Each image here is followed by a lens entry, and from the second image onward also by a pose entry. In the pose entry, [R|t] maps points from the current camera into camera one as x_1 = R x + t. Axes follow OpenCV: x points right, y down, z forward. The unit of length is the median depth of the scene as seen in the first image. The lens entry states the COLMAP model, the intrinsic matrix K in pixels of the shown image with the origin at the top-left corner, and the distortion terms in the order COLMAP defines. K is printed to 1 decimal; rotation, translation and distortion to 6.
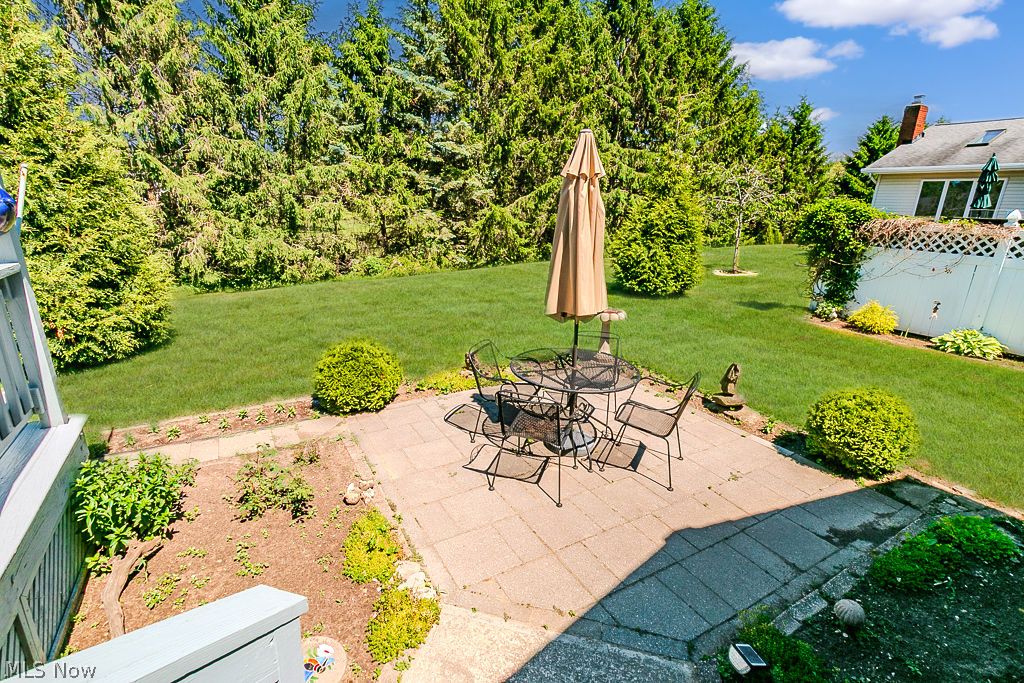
lens RADIAL K [[479.8, 0, 508.4], [0, 479.8, 343.4], [0, 0, 1]] dist [-0.003312, -0.000387]
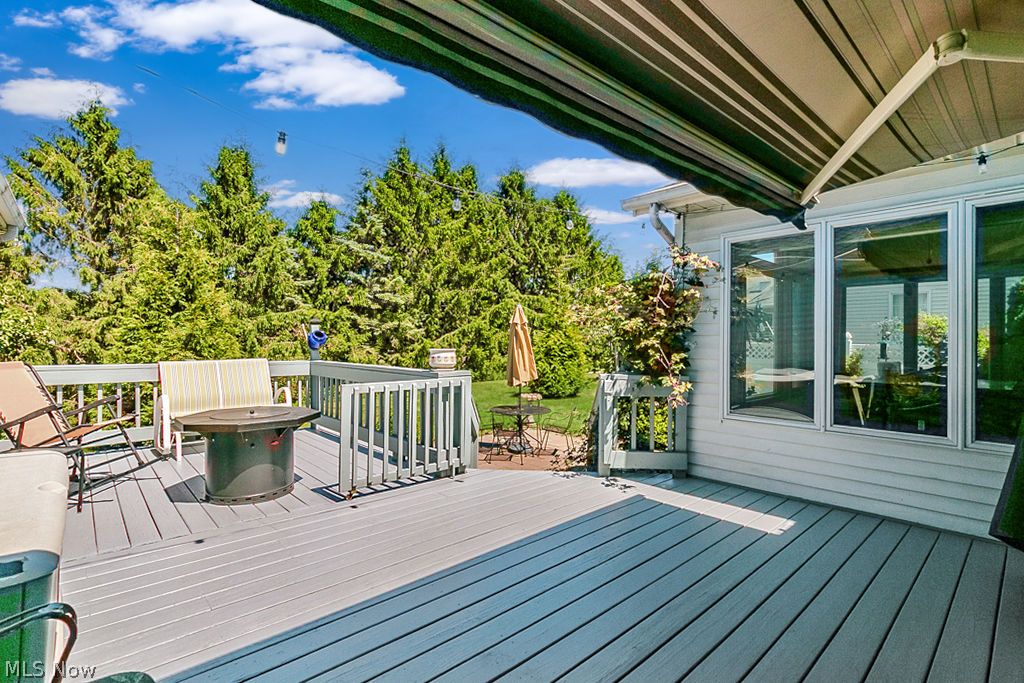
lens RADIAL K [[479.8, 0, 508.4], [0, 479.8, 343.4], [0, 0, 1]] dist [-0.003312, -0.000387]
pose [[0.980952, -0.029552, 0.191990, -0.055487], [0.080875, 0.960757, -0.265339, 0.059268], [-0.176614, 0.275812, 0.944847, -0.189053]]
